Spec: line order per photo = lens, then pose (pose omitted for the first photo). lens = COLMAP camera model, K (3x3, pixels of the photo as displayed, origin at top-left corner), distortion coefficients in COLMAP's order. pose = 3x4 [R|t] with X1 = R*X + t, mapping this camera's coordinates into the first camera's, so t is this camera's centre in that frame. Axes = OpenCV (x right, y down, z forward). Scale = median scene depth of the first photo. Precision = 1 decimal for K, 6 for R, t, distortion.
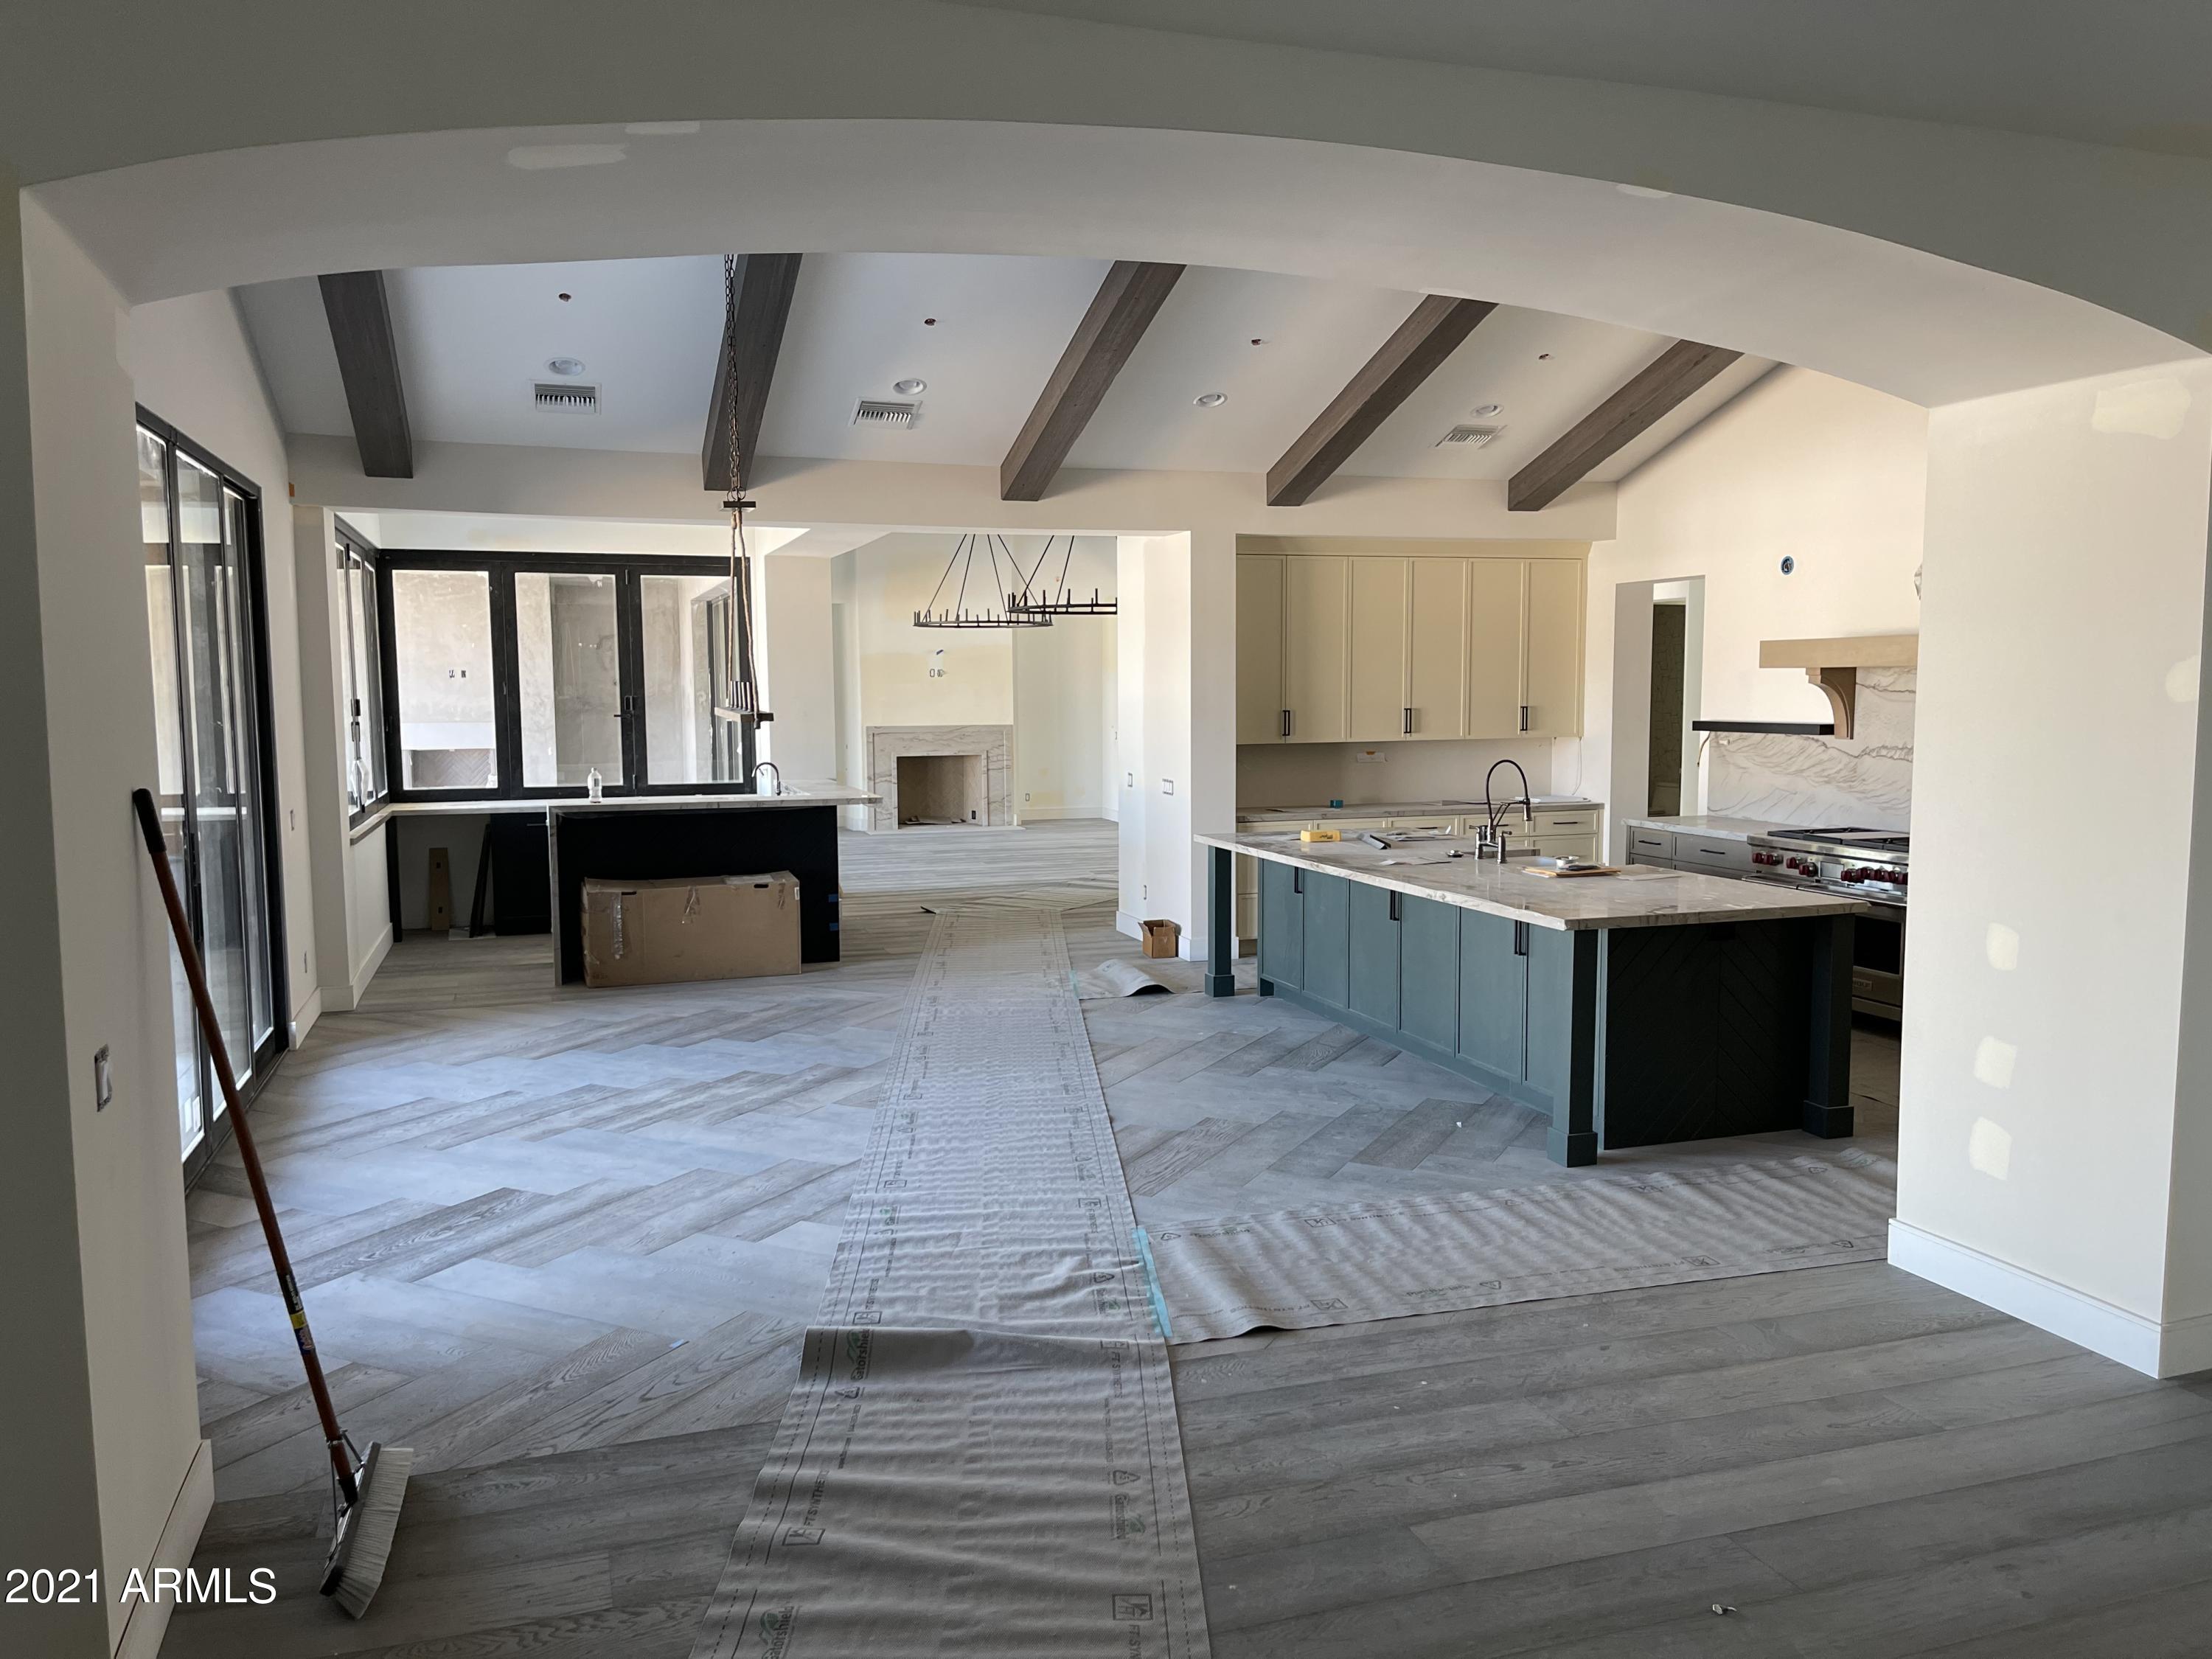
lens RADIAL K [[1674.2, 0, 1103.2], [0, 1674.2, 832.2], [0, 0, 1]] dist [0.011843, -0.003996]
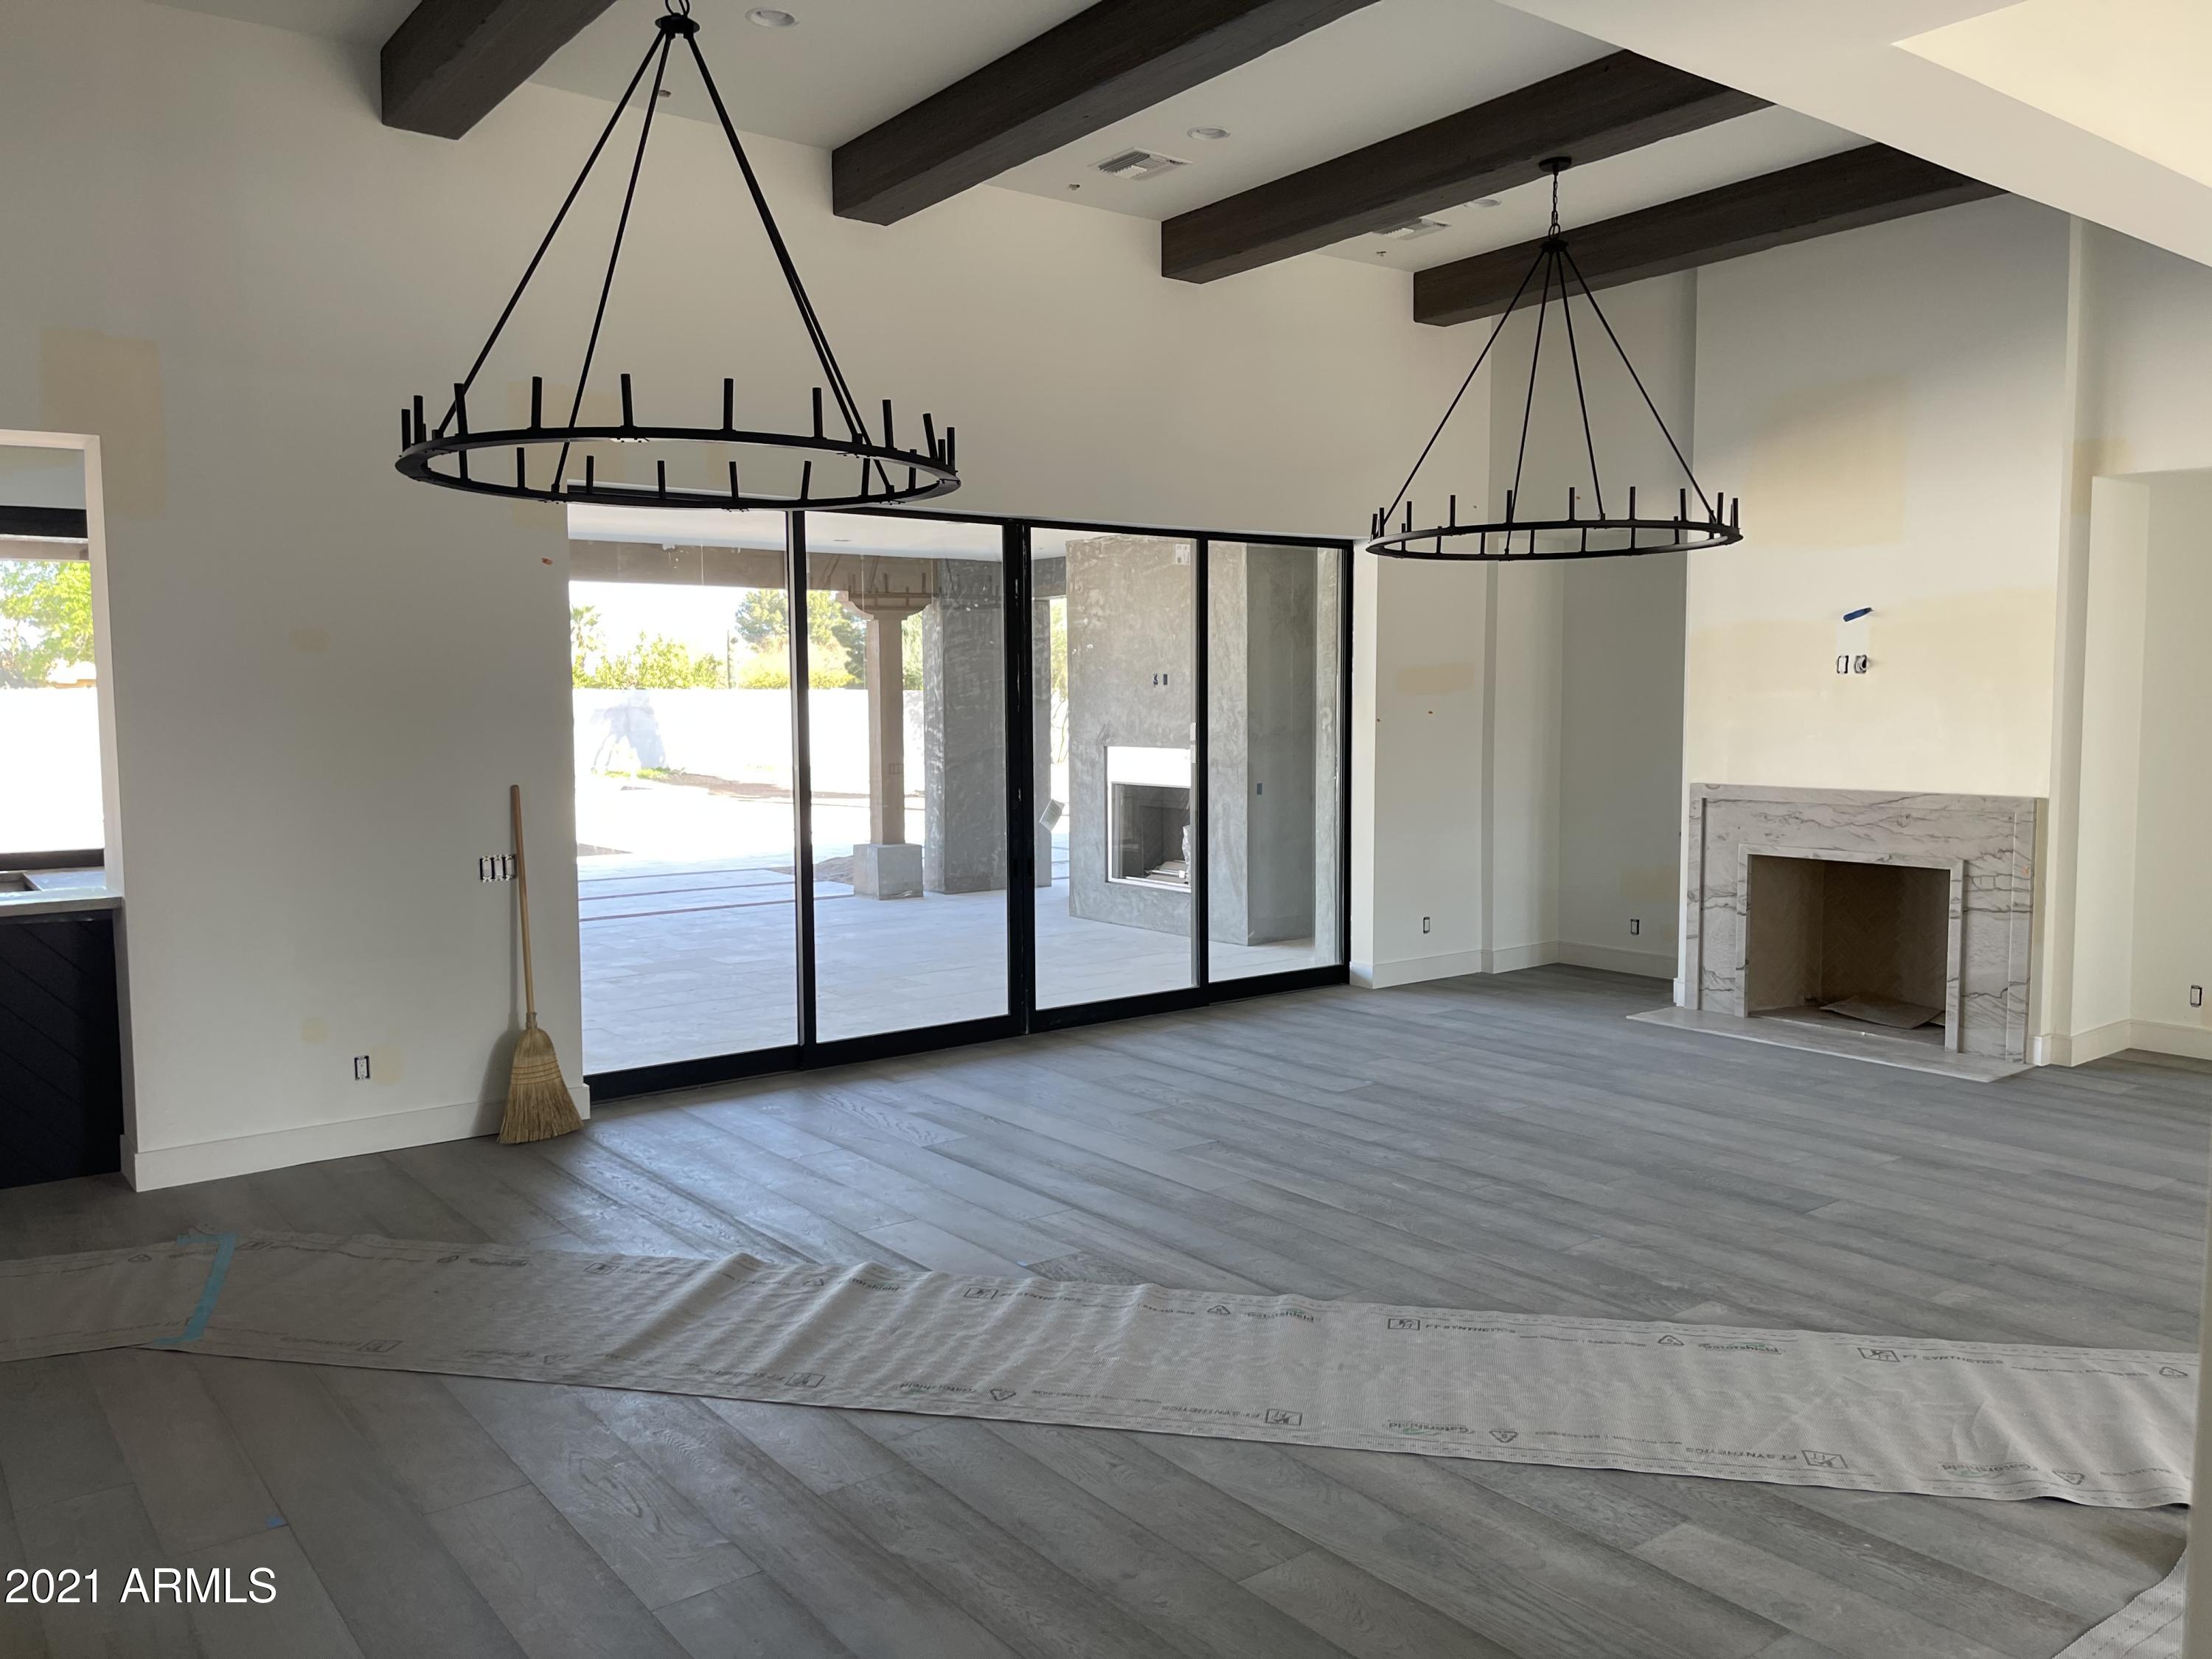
lens RADIAL K [[1674.2, 0, 1110.6], [0, 1674.2, 835.8], [0, 0, 1]] dist [0.011843, -0.003996]
pose [[0.311258, 0.076457, -0.947245, 0.249811], [-0.091546, 0.994535, 0.050193, -0.056863], [0.945906, 0.071094, 0.316556, 0.693604]]
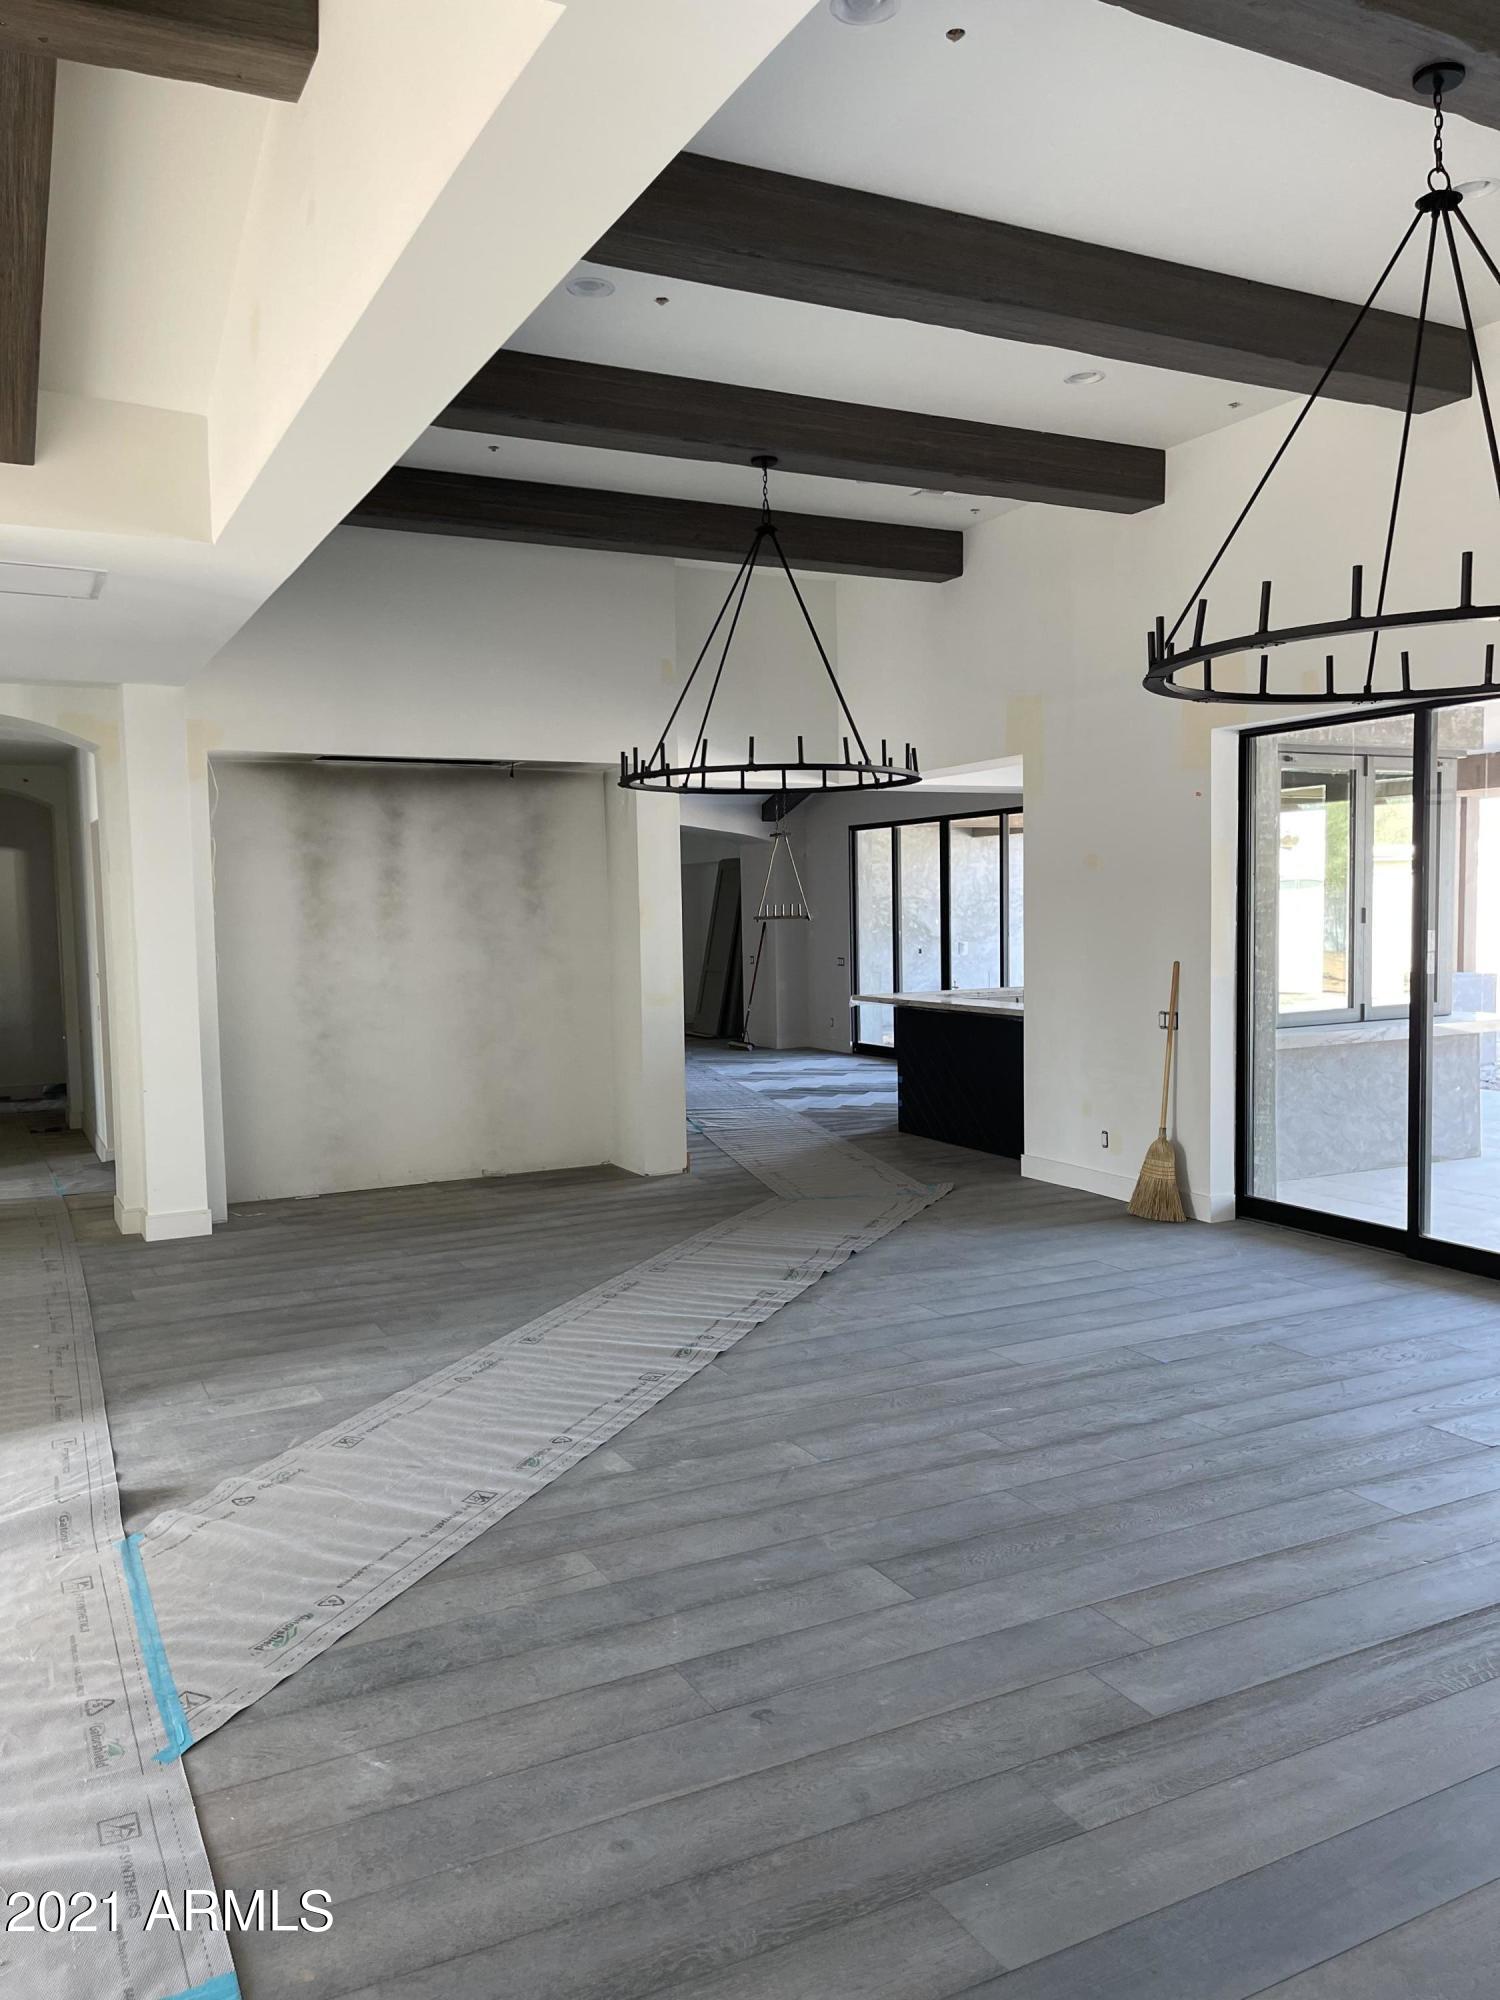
lens RADIAL K [[1513.8, 0, 751.6], [0, 1513.8, 995.5], [0, 0, 1]] dist [0.011843, -0.003996]
pose [[-0.988830, 0.021323, -0.147515, -0.109360], [-0.003933, 0.985636, 0.168837, -0.142759], [0.148996, 0.167532, -0.974543, 1.459500]]
